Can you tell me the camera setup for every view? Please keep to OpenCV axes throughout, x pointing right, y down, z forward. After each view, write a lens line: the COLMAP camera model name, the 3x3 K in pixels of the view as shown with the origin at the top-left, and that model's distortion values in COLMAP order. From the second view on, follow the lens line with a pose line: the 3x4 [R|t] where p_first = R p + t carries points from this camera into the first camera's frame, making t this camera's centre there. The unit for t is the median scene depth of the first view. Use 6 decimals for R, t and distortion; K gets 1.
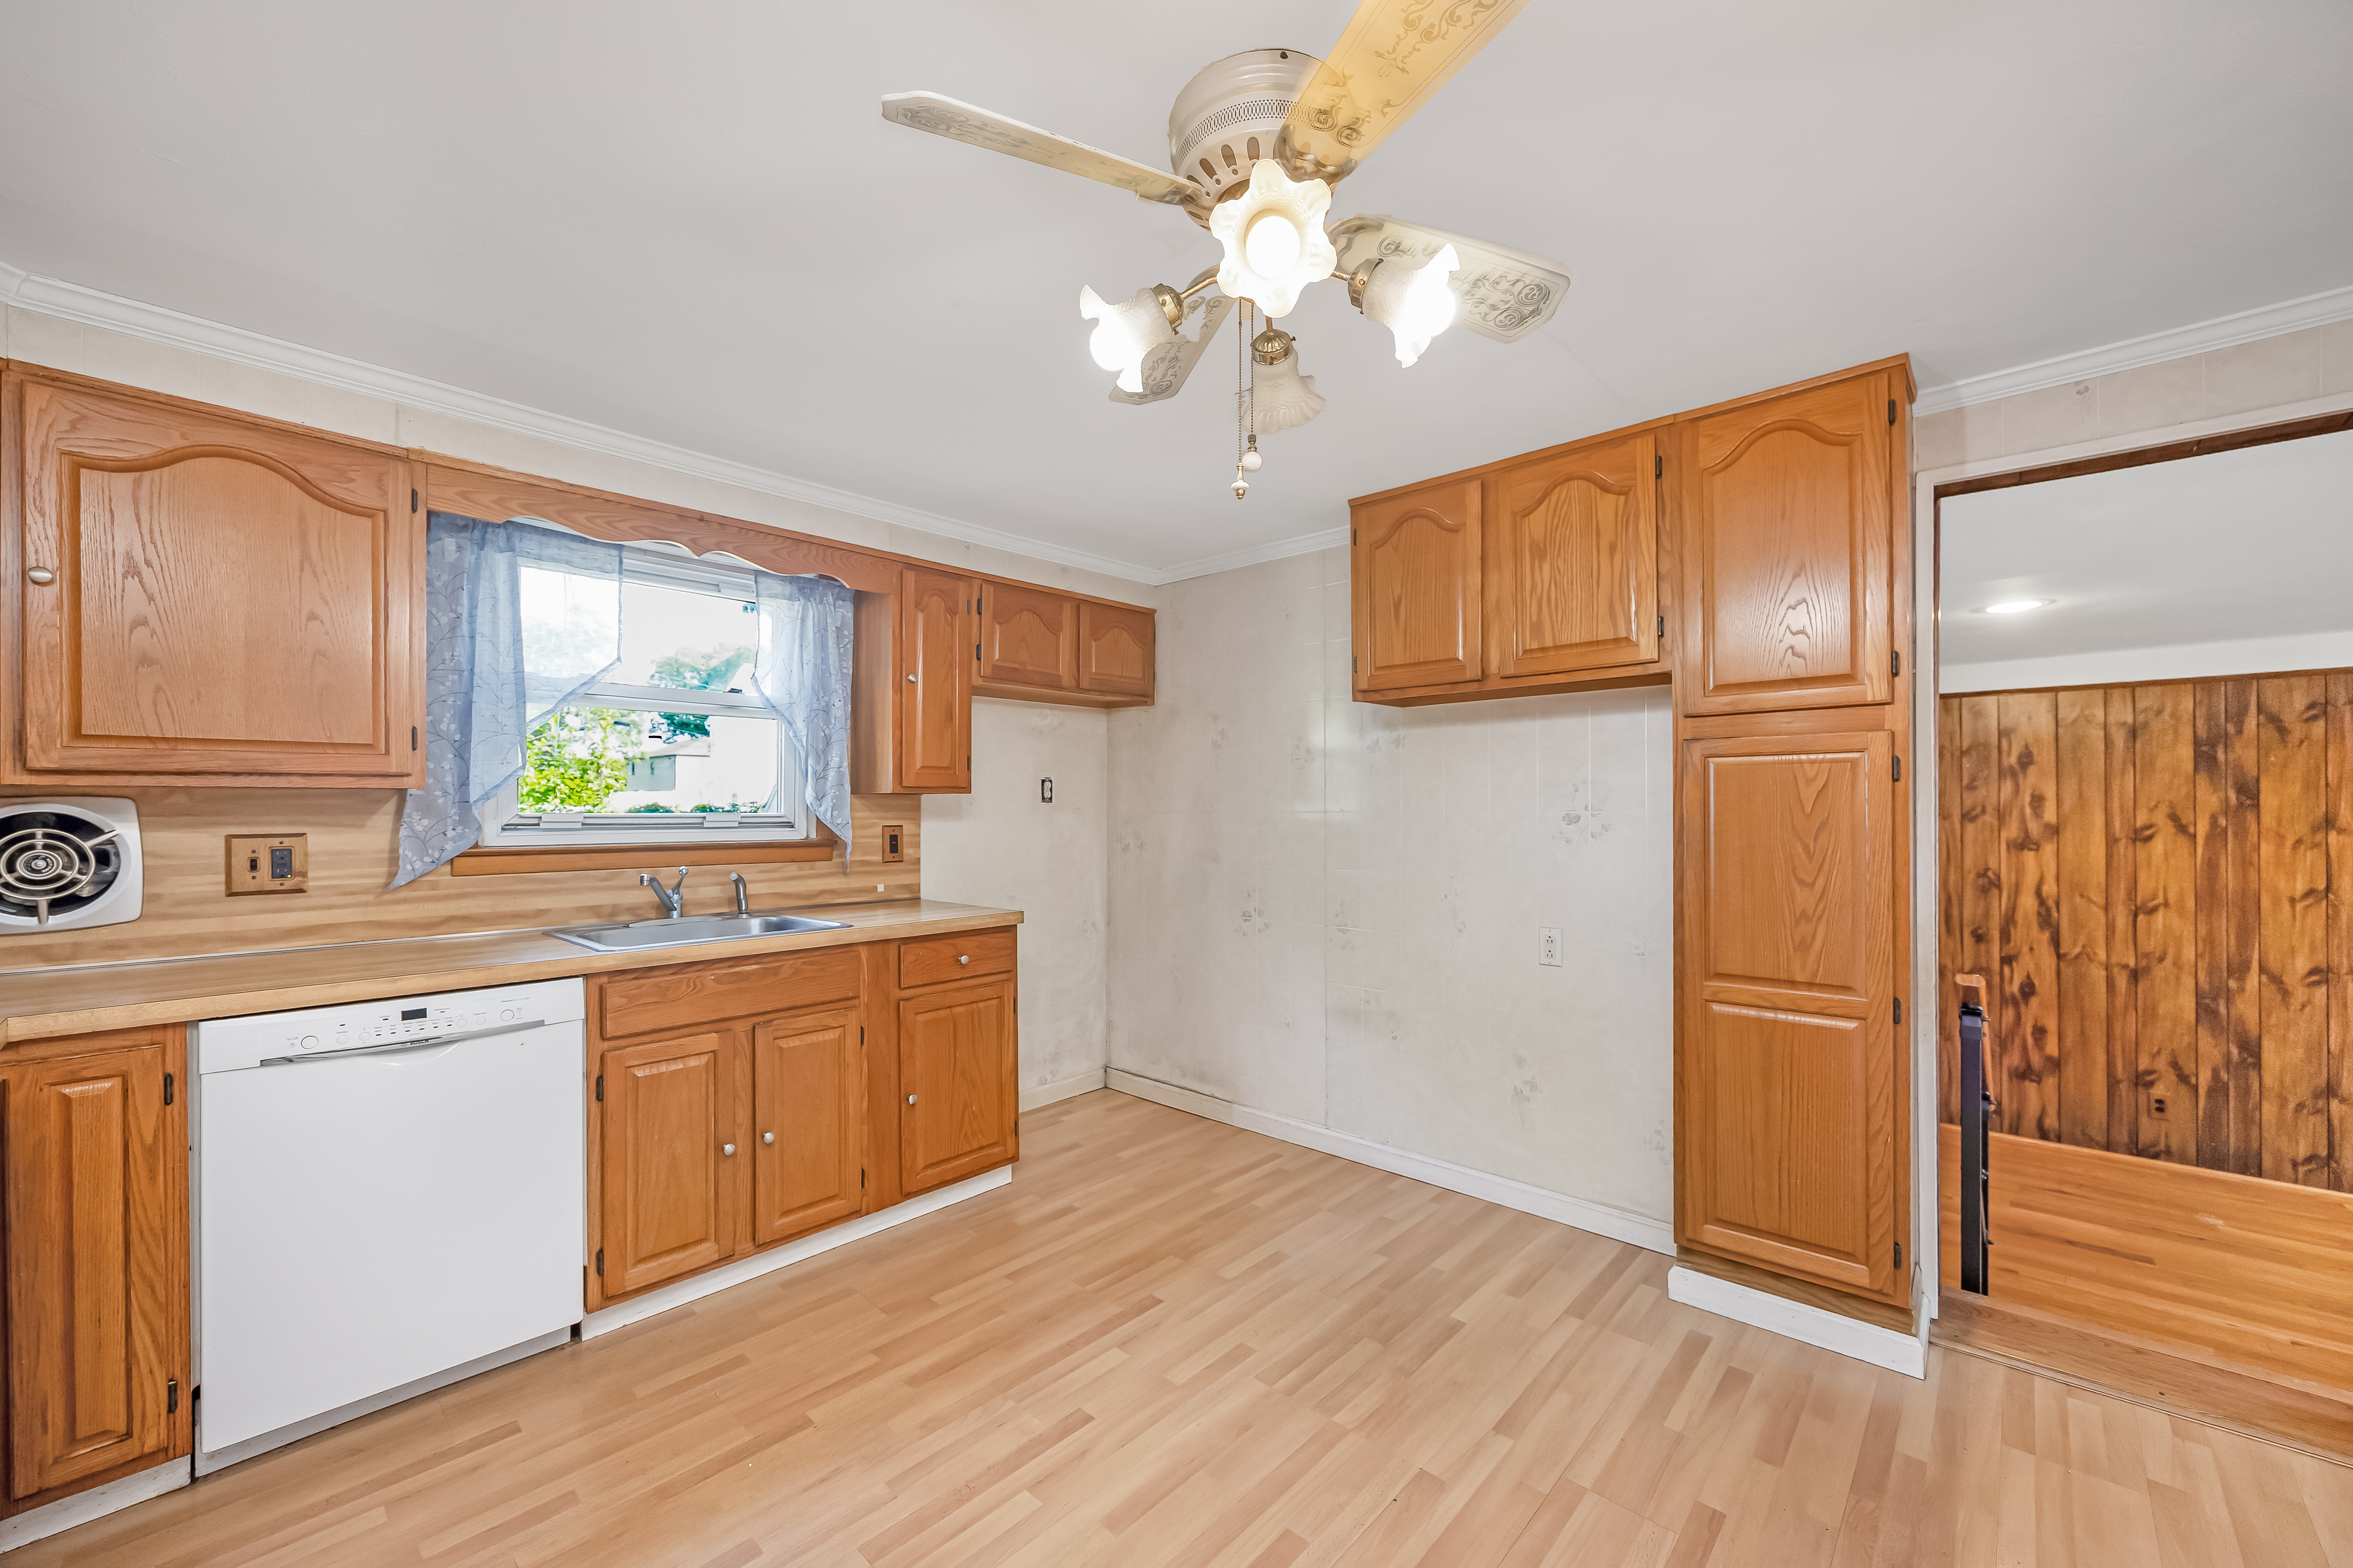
lens RADIAL K [[921.9, 0, 1154.9], [0, 921.9, 807.0], [0, 0, 1]] dist [-0.004705, -0.000723]
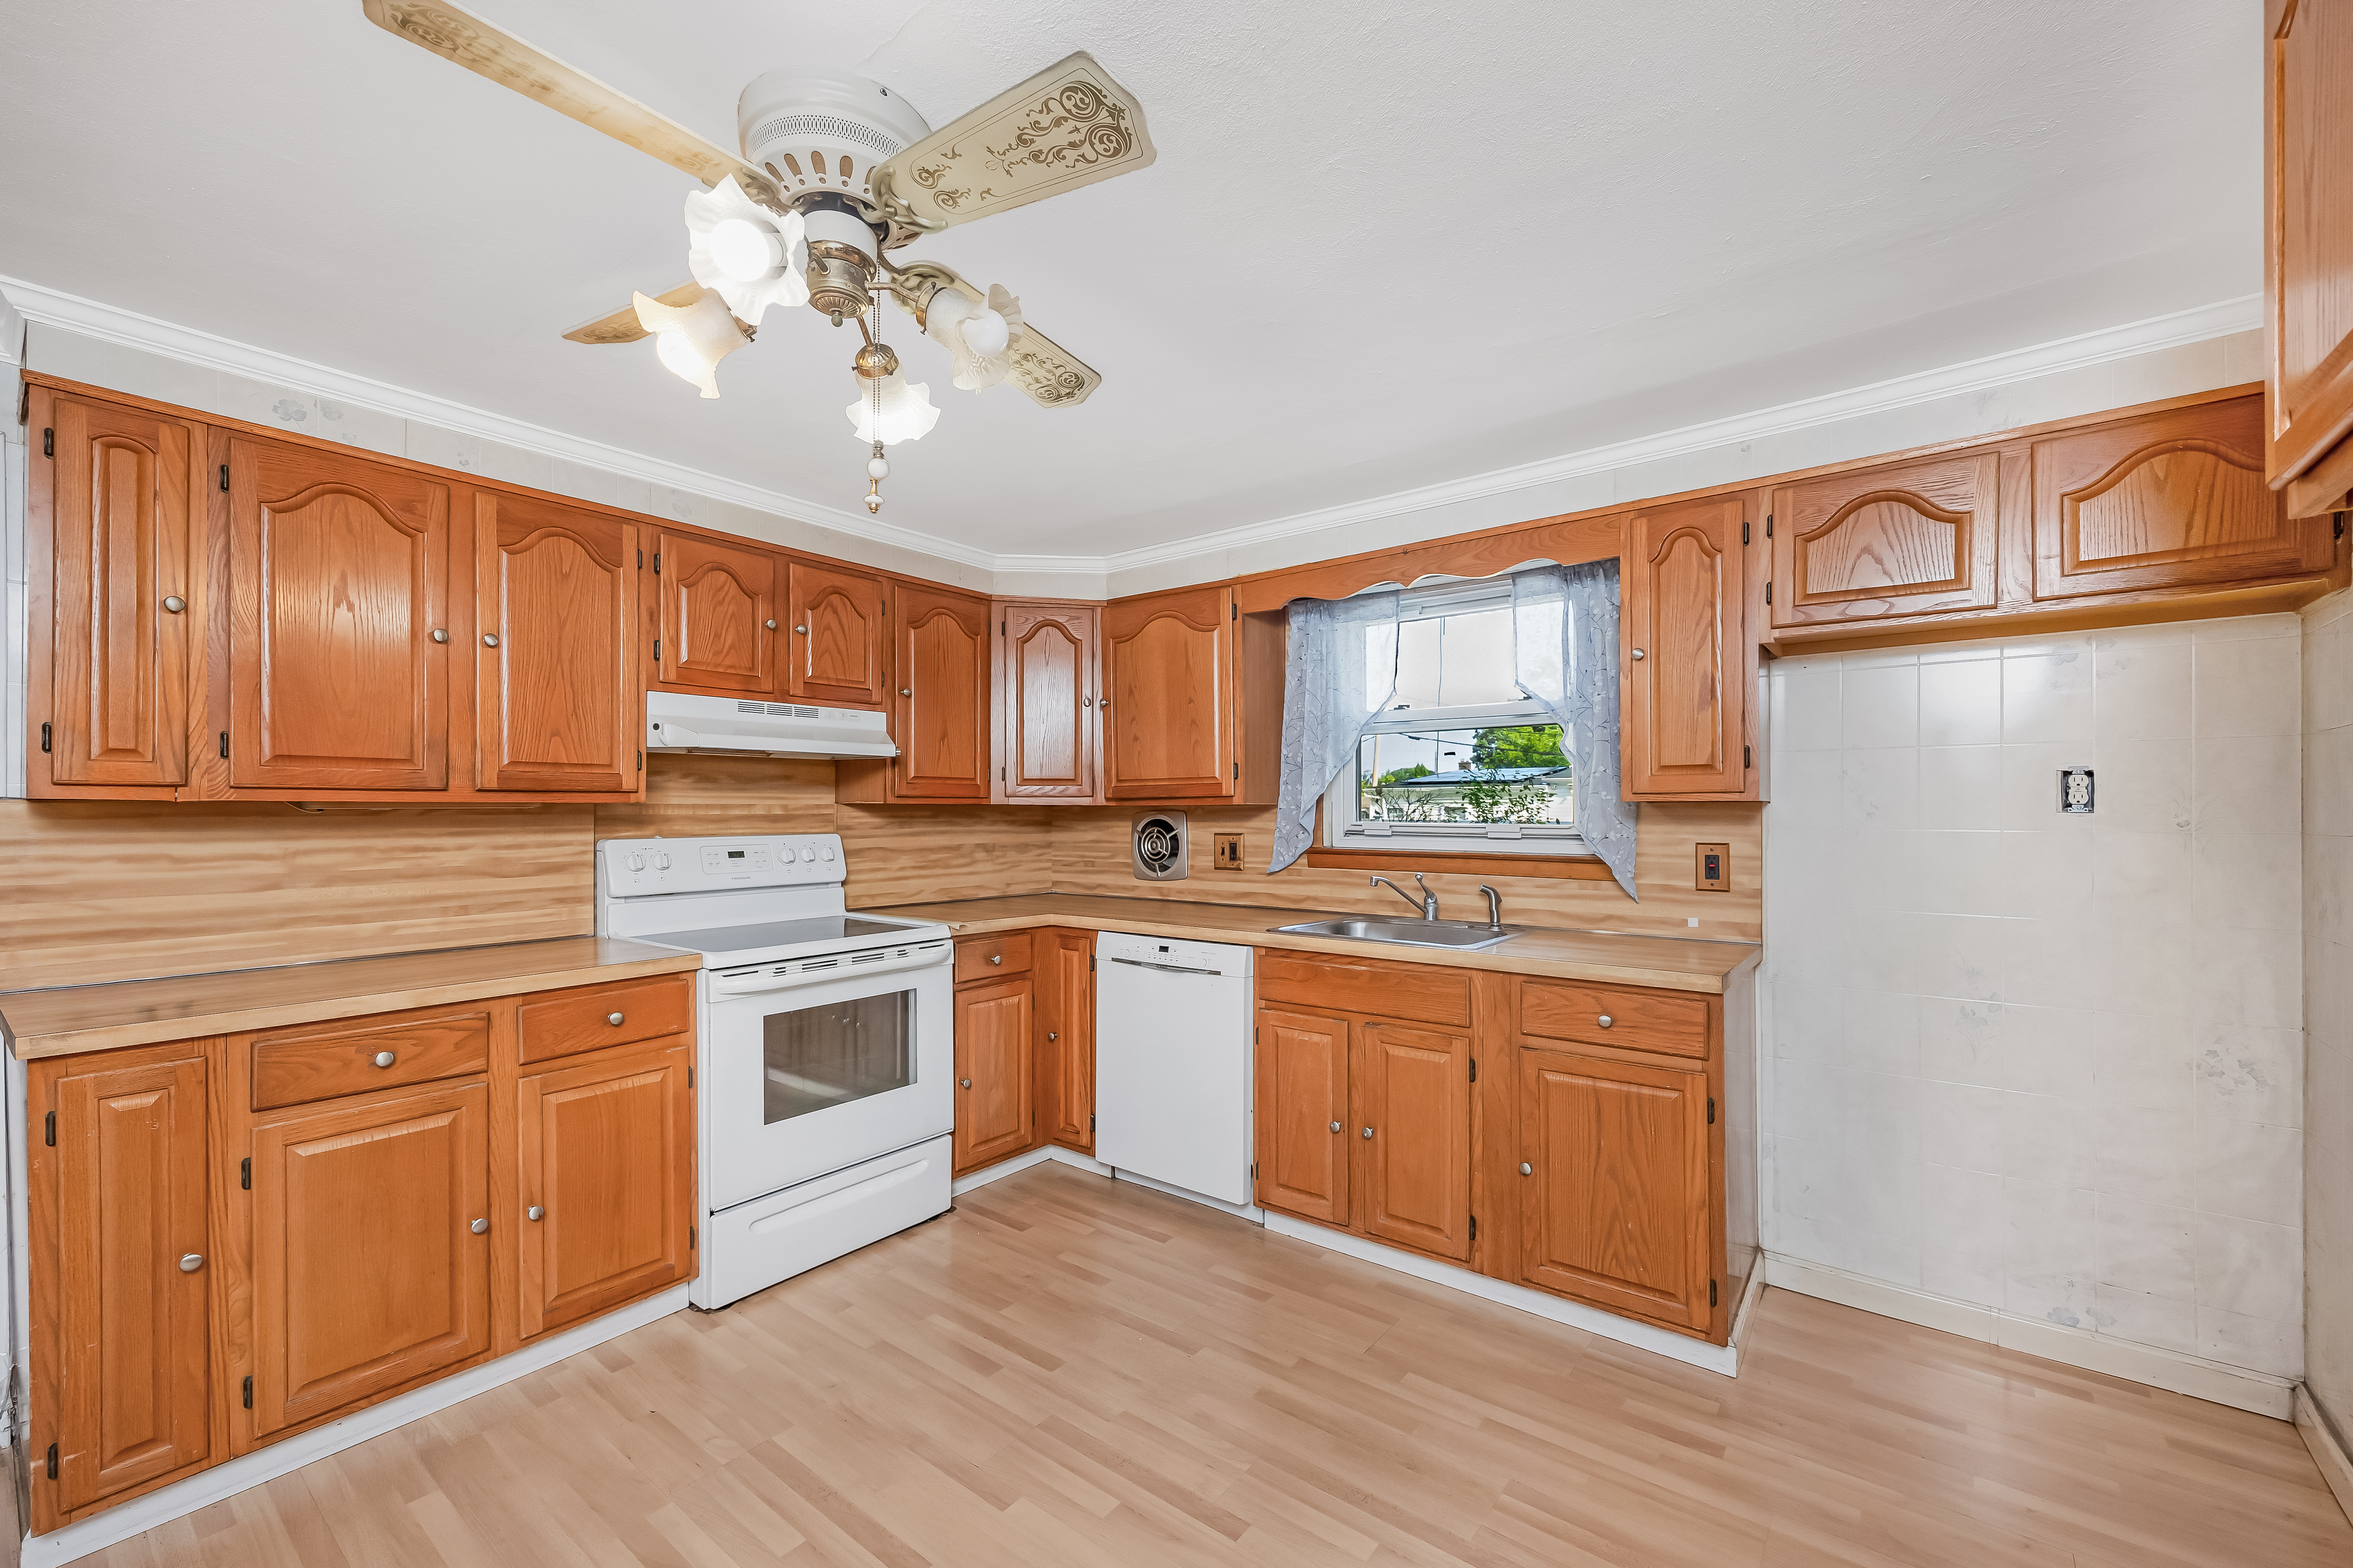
lens RADIAL K [[937.9, 0, 1181.3], [0, 937.9, 808.1], [0, 0, 1]] dist [0.000660, 0.000039]
pose [[0.098966, -0.005066, -0.995078, 0.658264], [-0.001307, 0.999986, -0.005221, -0.005992], [0.995090, 0.001817, 0.098958, 0.713695]]
